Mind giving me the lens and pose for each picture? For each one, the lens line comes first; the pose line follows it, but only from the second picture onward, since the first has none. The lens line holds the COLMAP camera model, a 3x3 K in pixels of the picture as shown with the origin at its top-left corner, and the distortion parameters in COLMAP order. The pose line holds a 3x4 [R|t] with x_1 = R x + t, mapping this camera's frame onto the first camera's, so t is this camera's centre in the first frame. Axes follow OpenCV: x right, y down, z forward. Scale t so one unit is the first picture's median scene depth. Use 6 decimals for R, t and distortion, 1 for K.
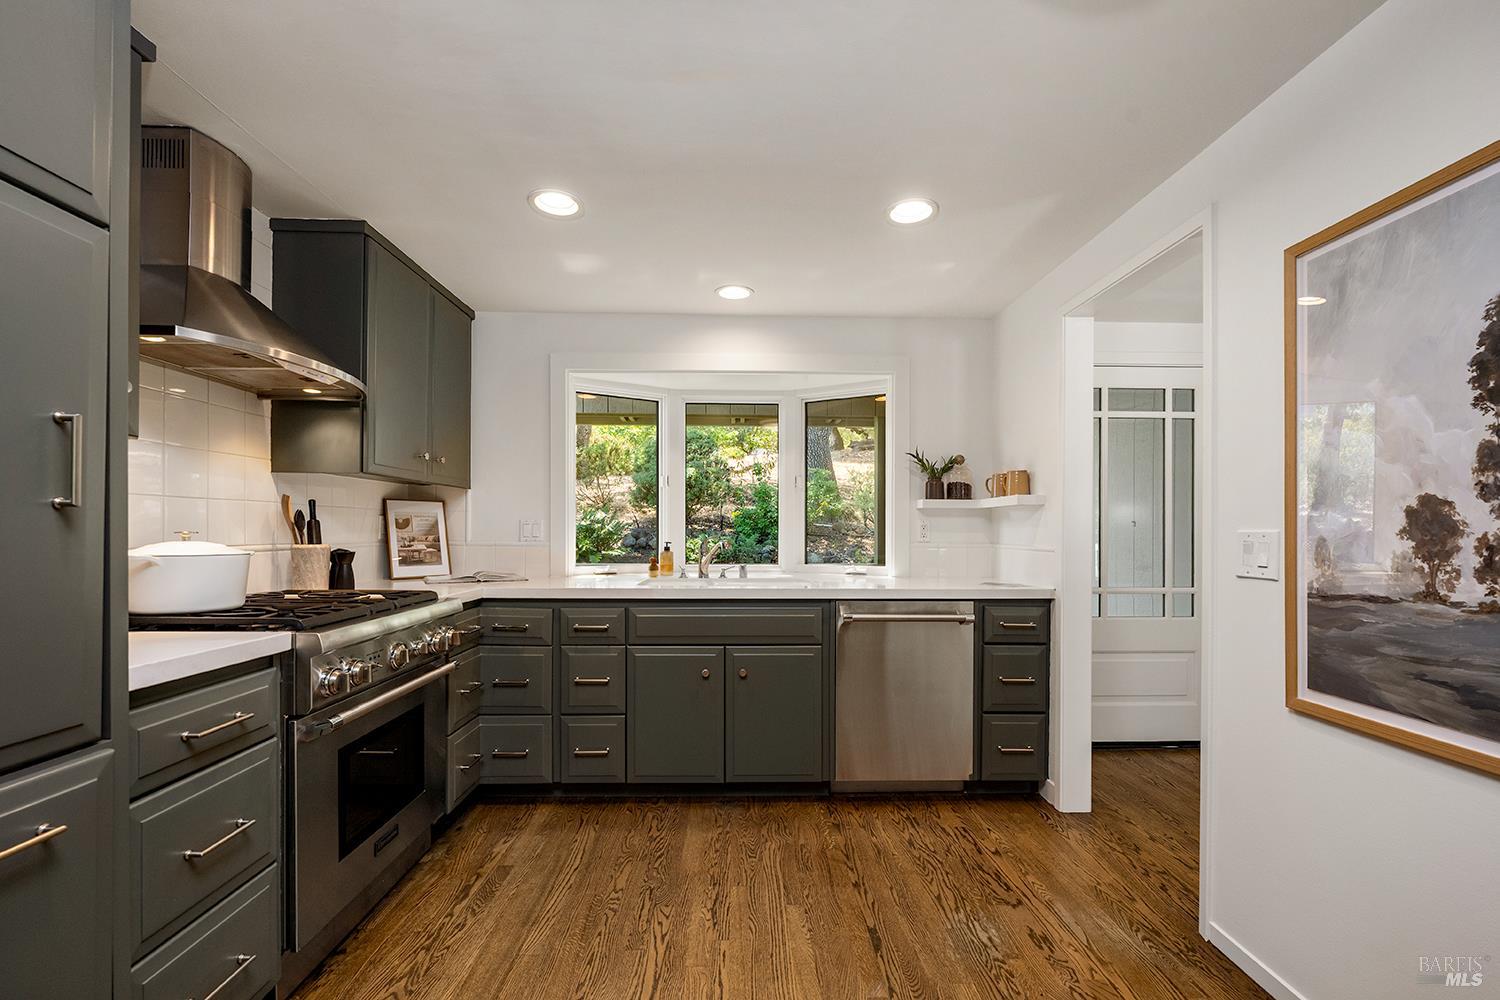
lens RADIAL K [[671.4, 0, 730.4], [0, 671.4, 520.2], [0, 0, 1]] dist [-0.019222, 0.002529]
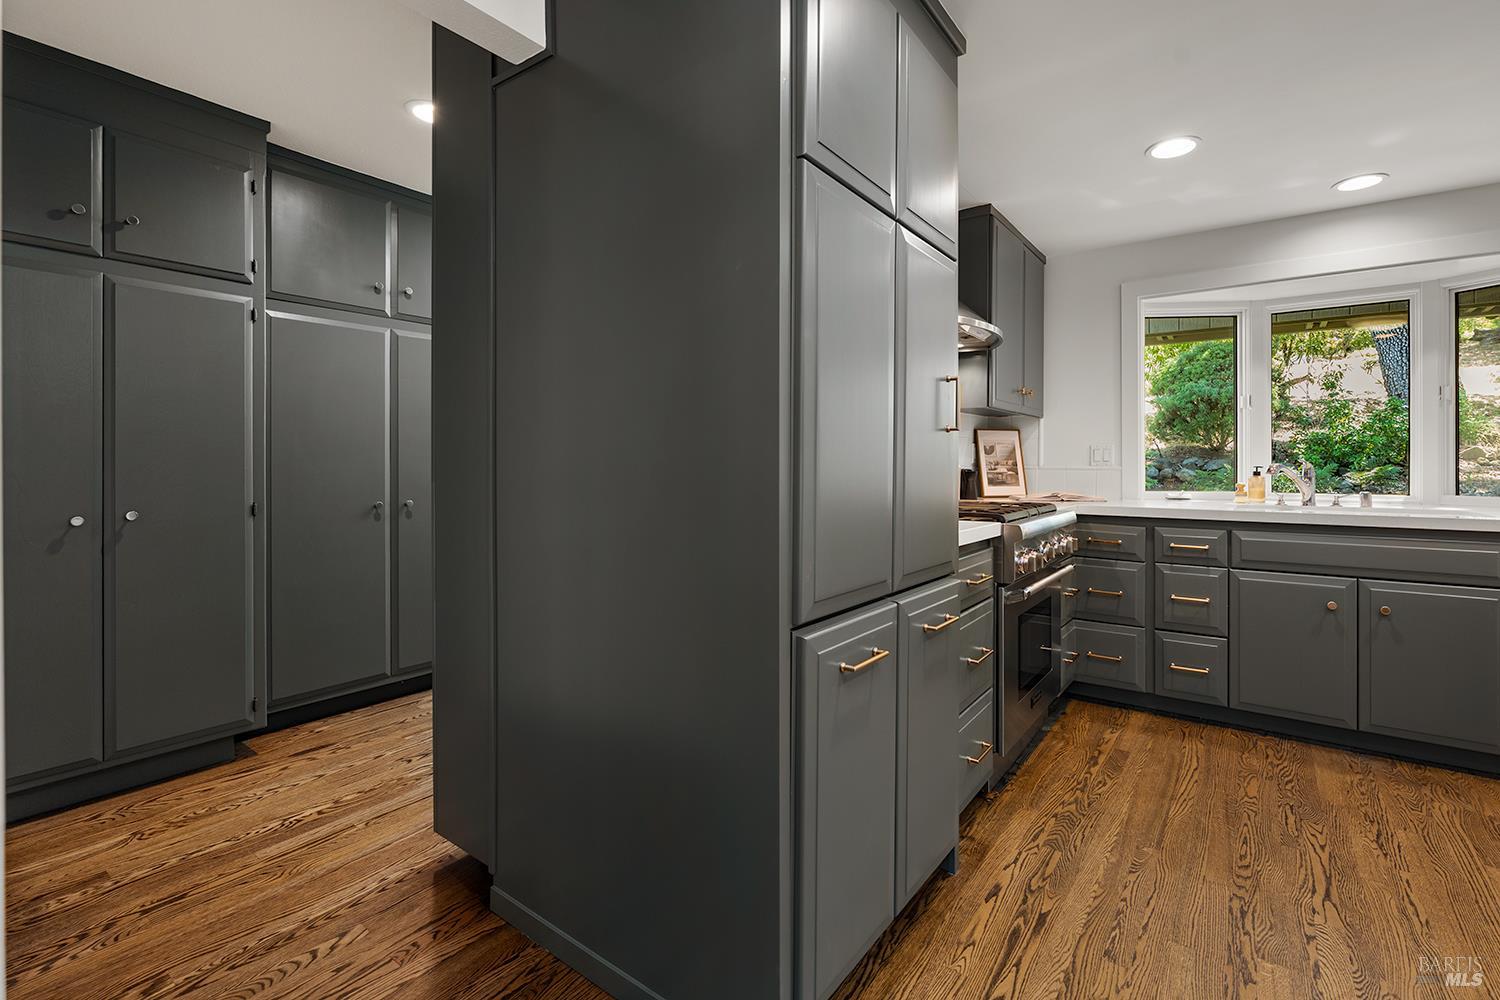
lens RADIAL K [[671.4, 0, 763.5], [0, 671.4, 458.7], [0, 0, 1]] dist [-0.019222, 0.002529]
pose [[0.793001, -0.009204, -0.609151, -0.100672], [0.014738, 0.999883, 0.004078, 0.011098], [0.609042, -0.012211, 0.793044, -0.195774]]
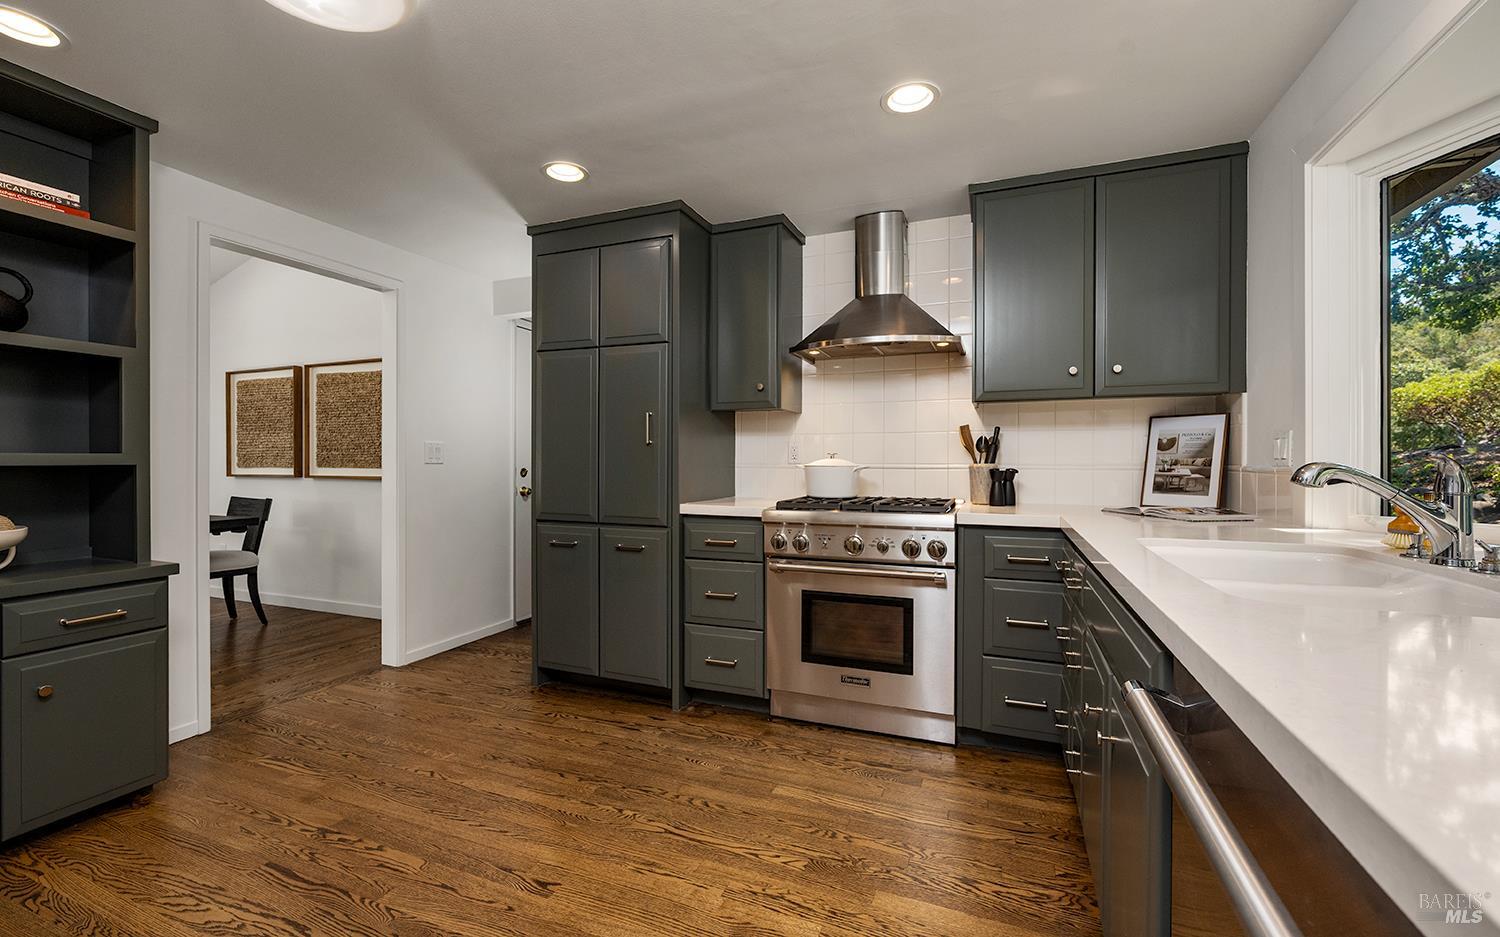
lens RADIAL K [[630.9, 0, 754.6], [0, 630.9, 461.2], [0, 0, 1]] dist [-0.001997, -0.000029]
pose [[-0.399282, -0.001600, -0.916827, 0.530856], [0.014328, 0.999865, -0.007985, 0.029674], [0.916716, -0.016325, -0.399205, 0.961638]]
